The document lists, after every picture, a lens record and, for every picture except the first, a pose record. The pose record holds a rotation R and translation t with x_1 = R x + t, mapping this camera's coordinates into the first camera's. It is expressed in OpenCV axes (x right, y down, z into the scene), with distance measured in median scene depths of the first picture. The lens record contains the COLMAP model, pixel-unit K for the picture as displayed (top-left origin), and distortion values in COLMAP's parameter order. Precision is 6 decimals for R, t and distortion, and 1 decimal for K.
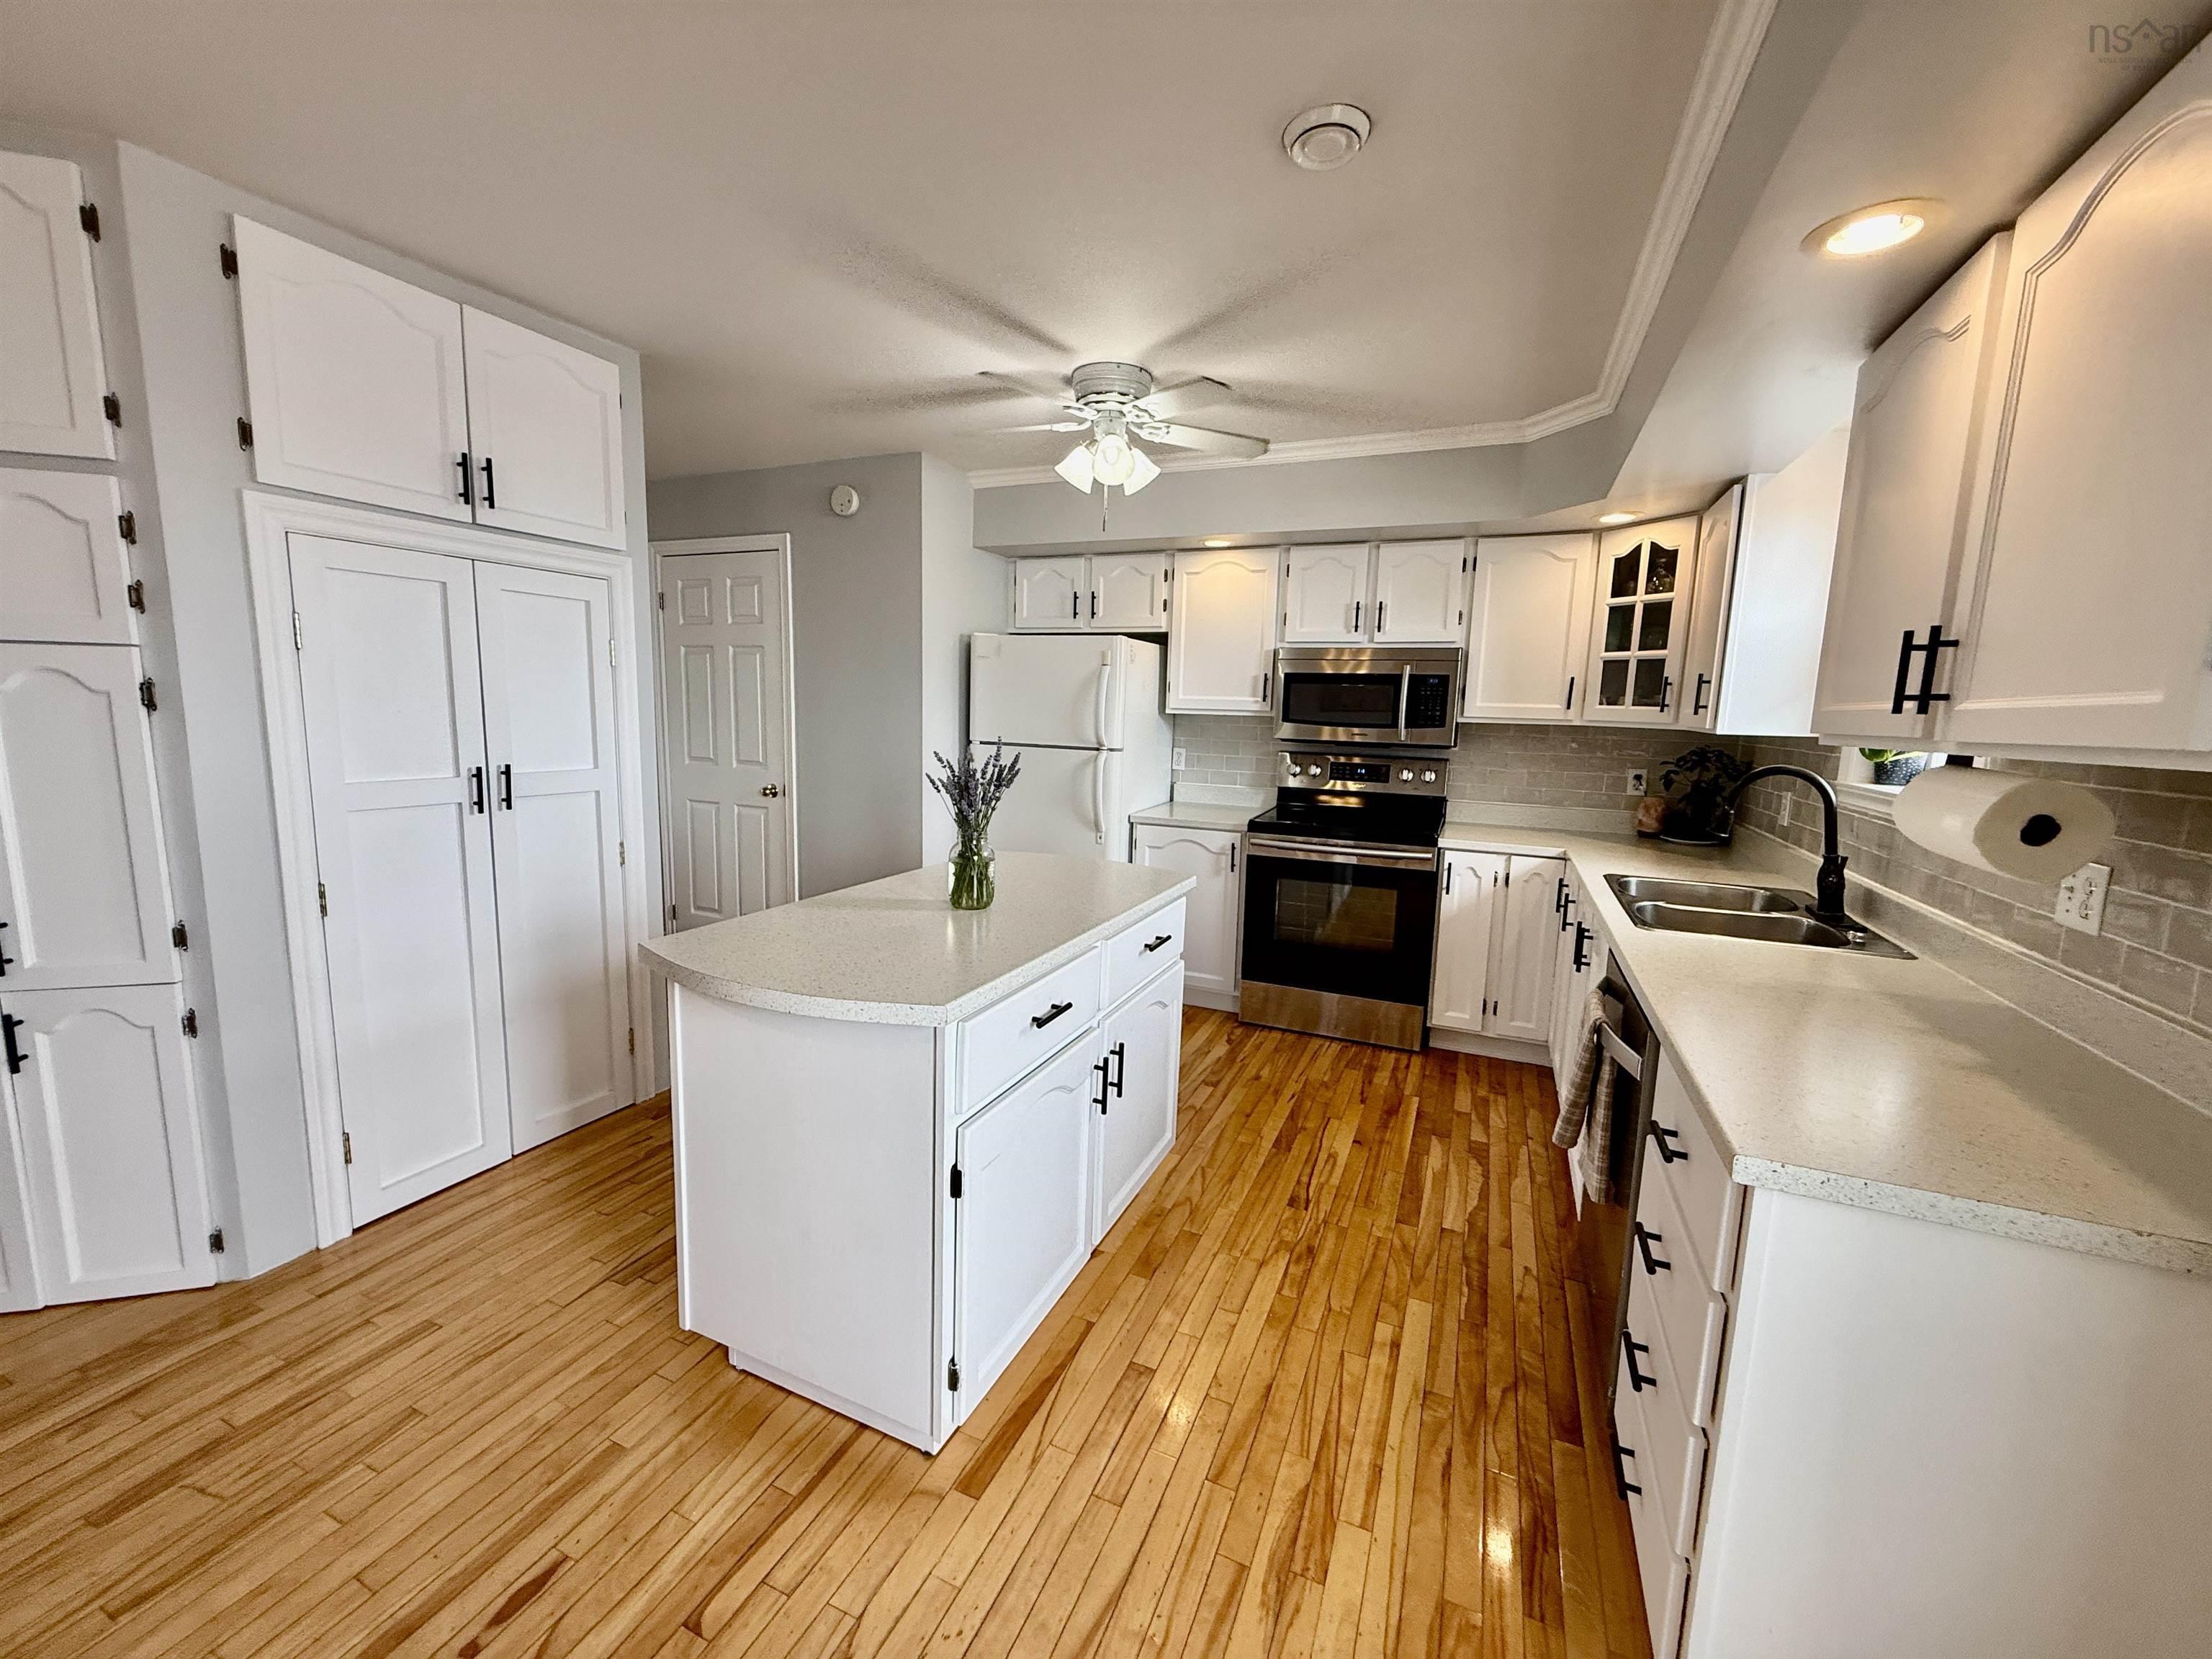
lens RADIAL K [[879.4, 0, 1097.3], [0, 879.4, 830.7], [0, 0, 1]] dist [-0.001516, -0.000243]
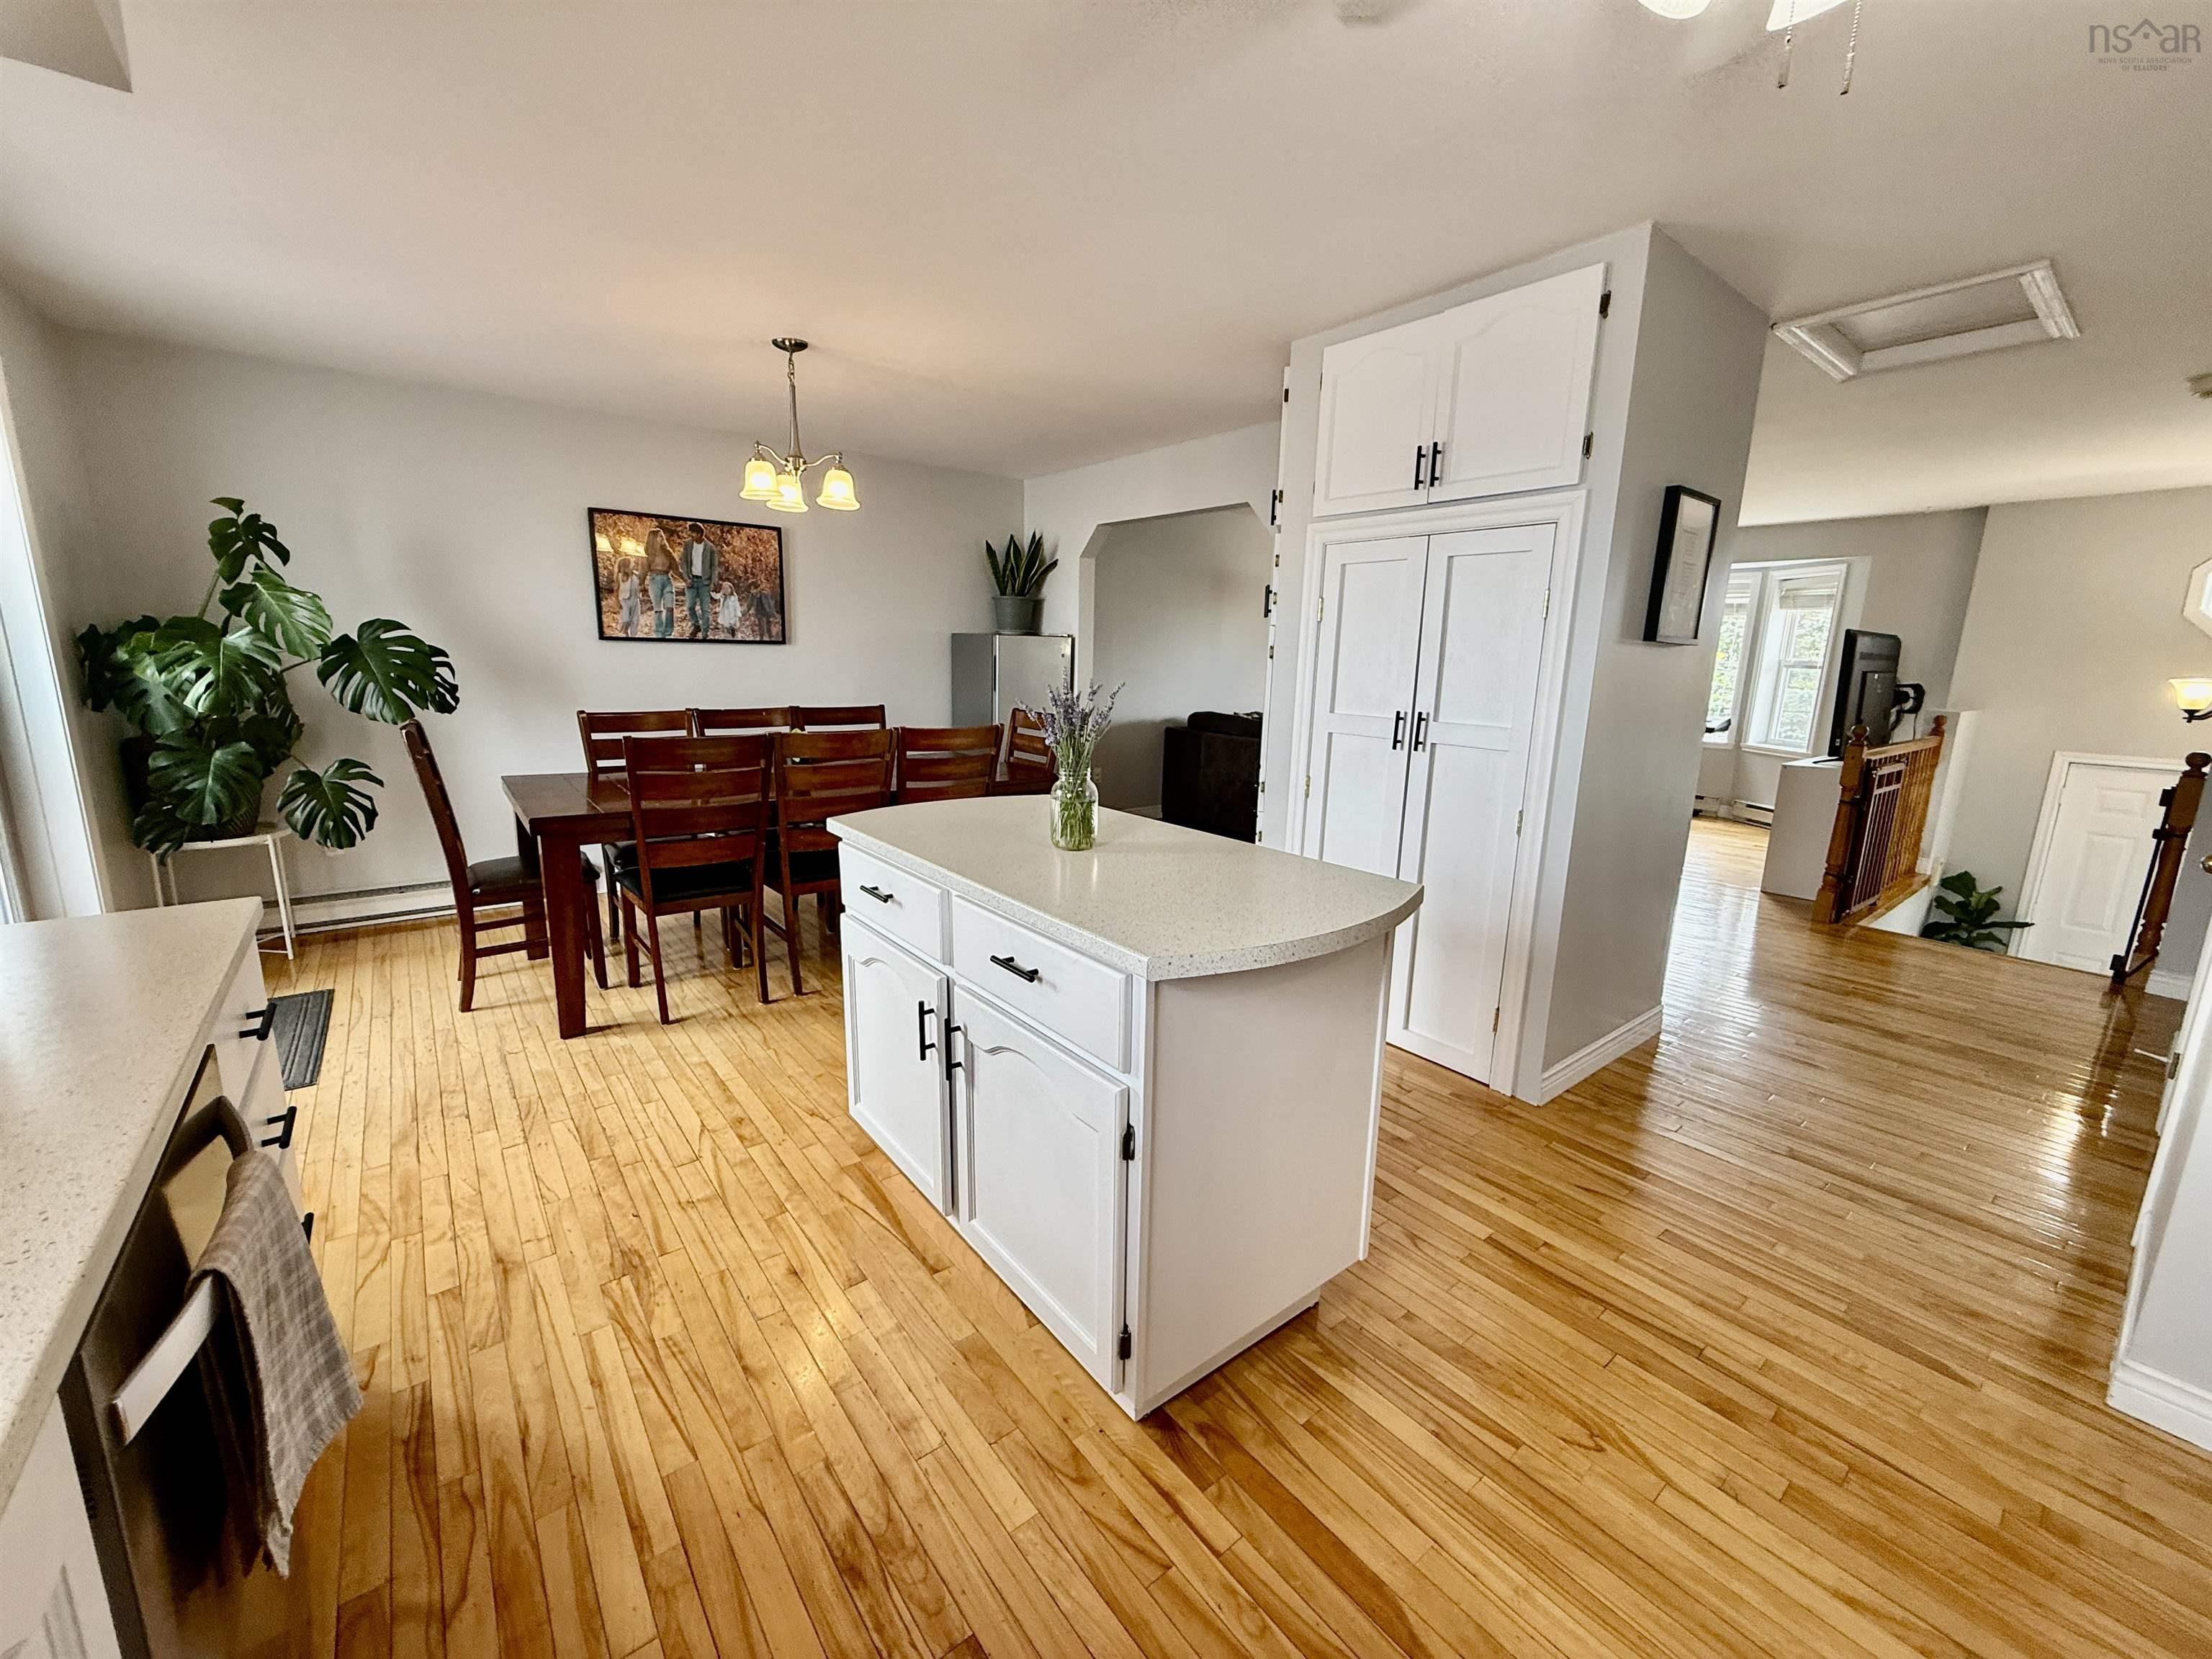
lens RADIAL K [[879.4, 0, 1082.9], [0, 879.4, 814.7], [0, 0, 1]] dist [-0.001516, -0.000243]
pose [[-0.473261, 0.120661, -0.872620, 0.465293], [-0.168074, 0.960011, 0.223899, -0.106186], [0.864740, 0.252627, -0.434055, 0.960325]]
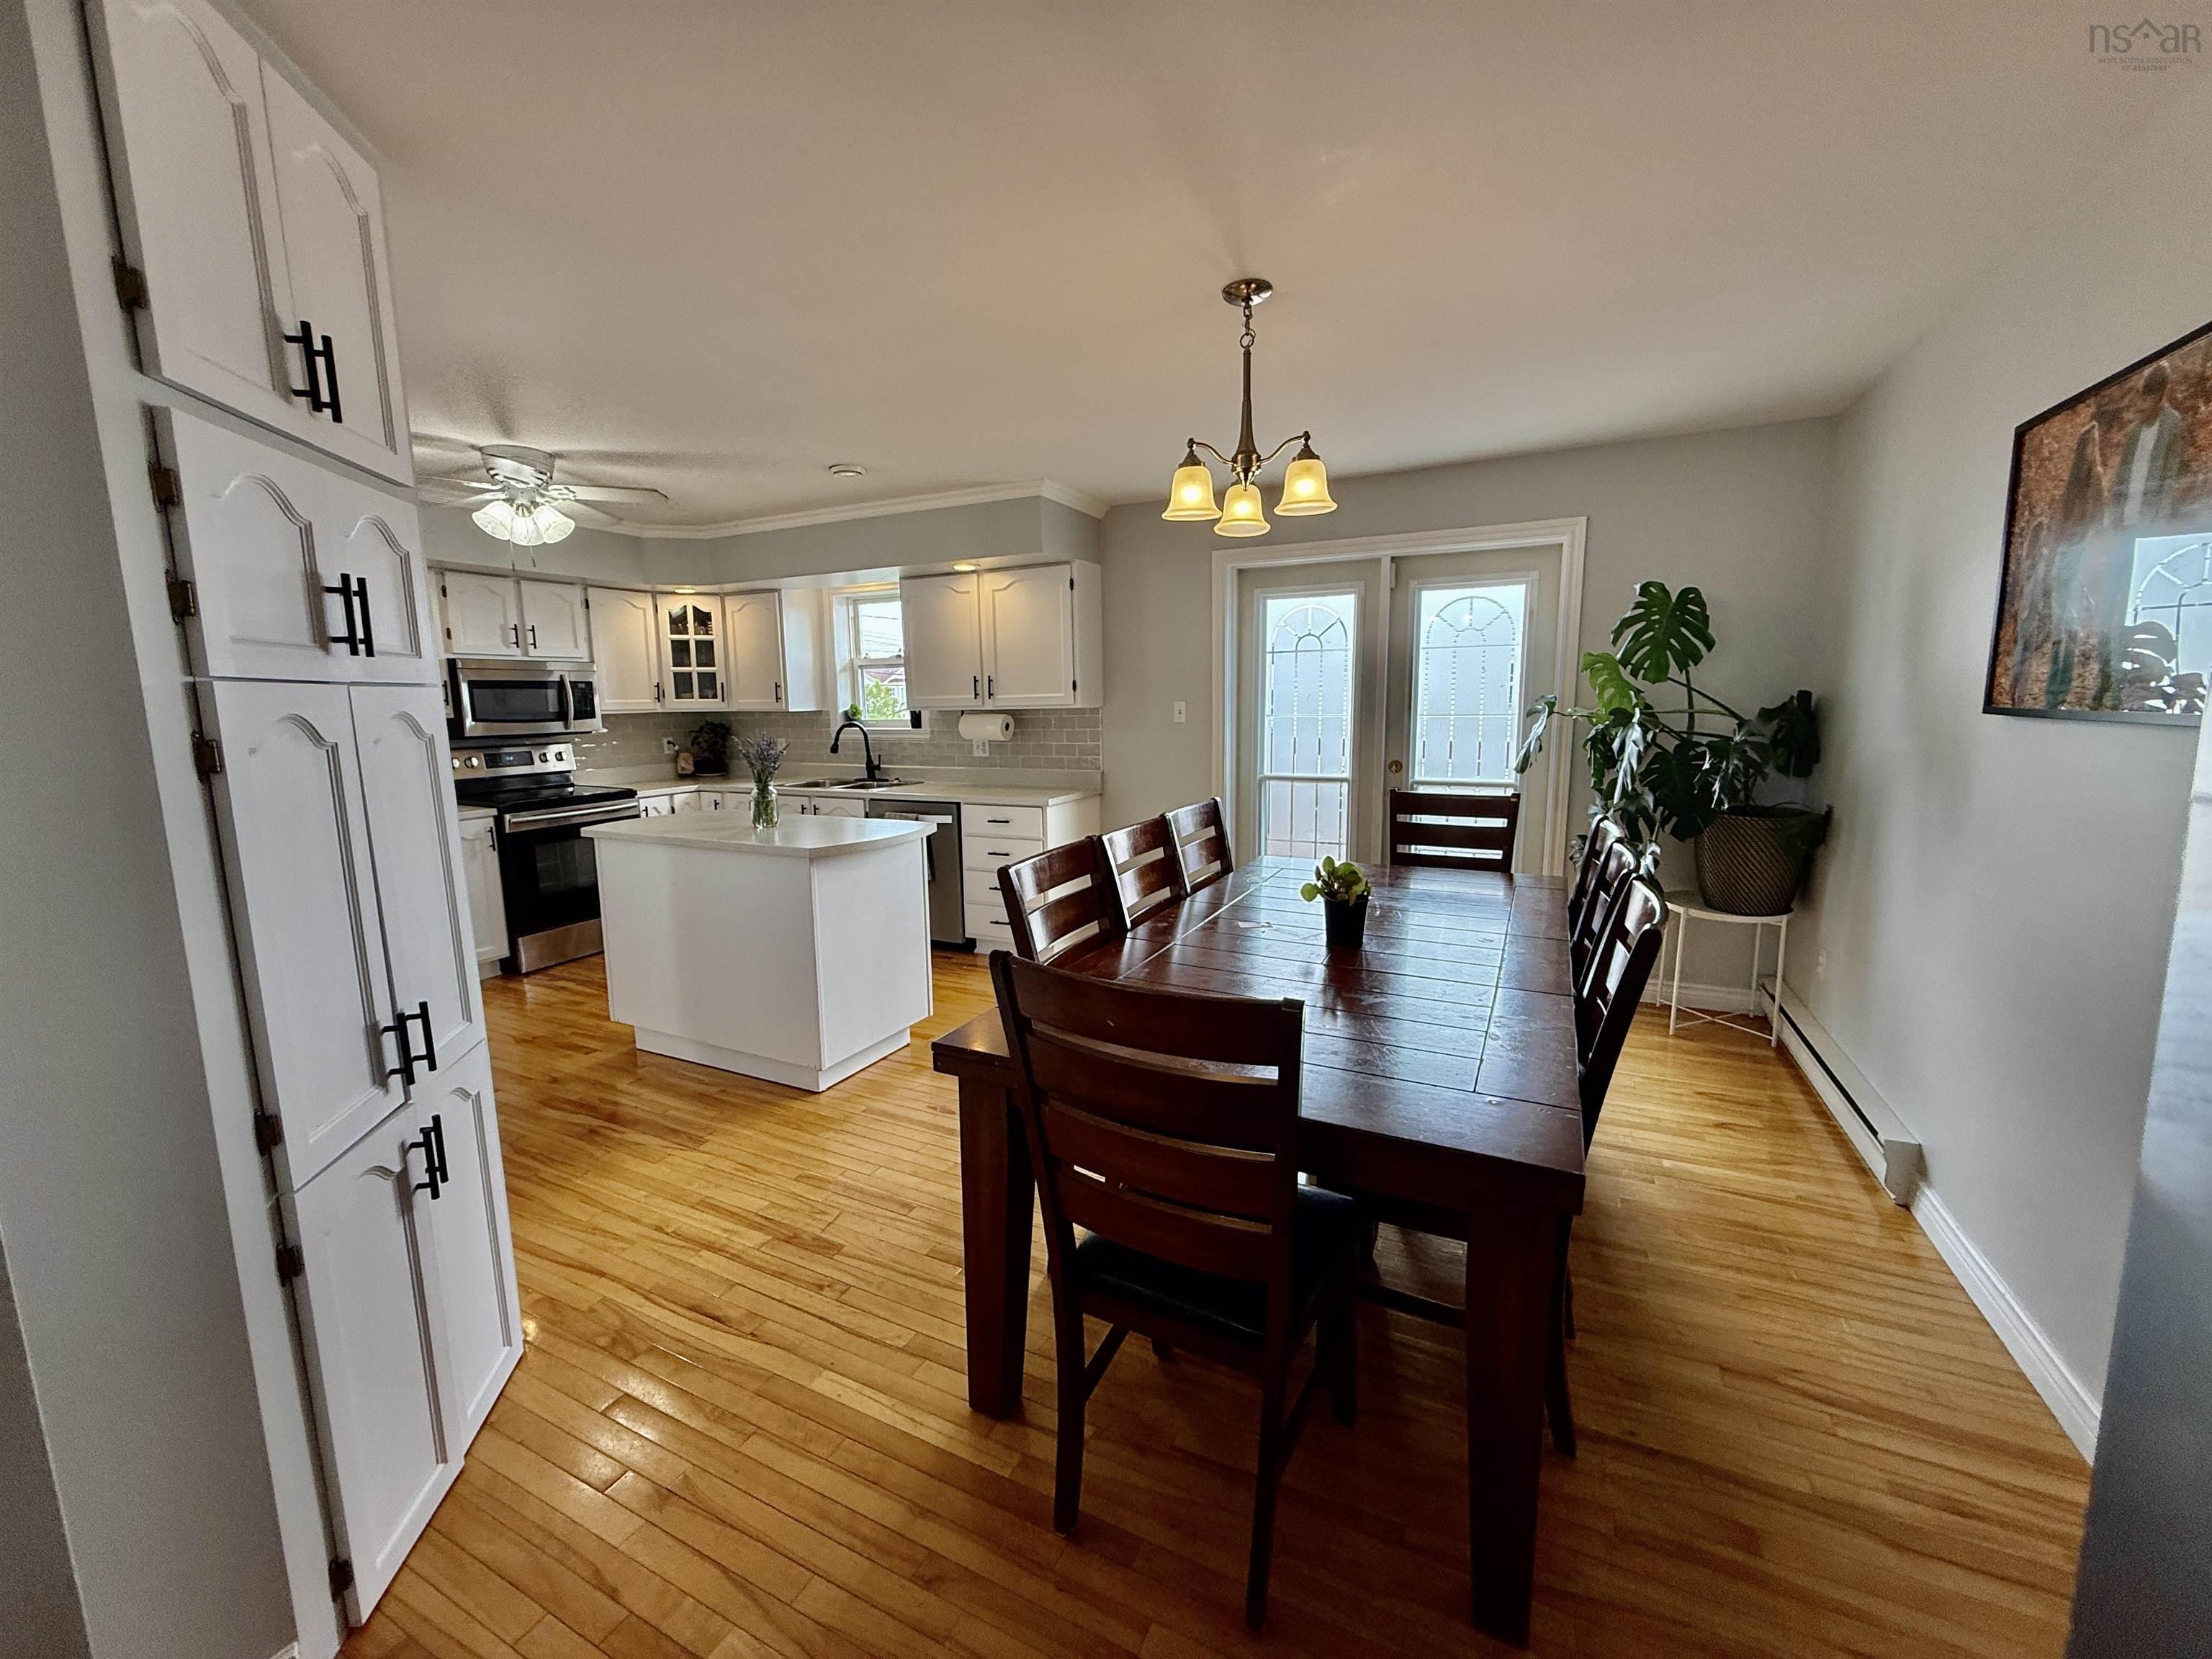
lens RADIAL K [[879.4, 0, 1097.3], [0, 879.4, 829.9], [0, 0, 1]] dist [-0.001516, -0.000243]
pose [[0.044351, -0.177680, 0.983088, -1.241869], [0.158766, 0.972804, 0.168658, -0.065420], [-0.986320, 0.148601, 0.071355, 0.156696]]
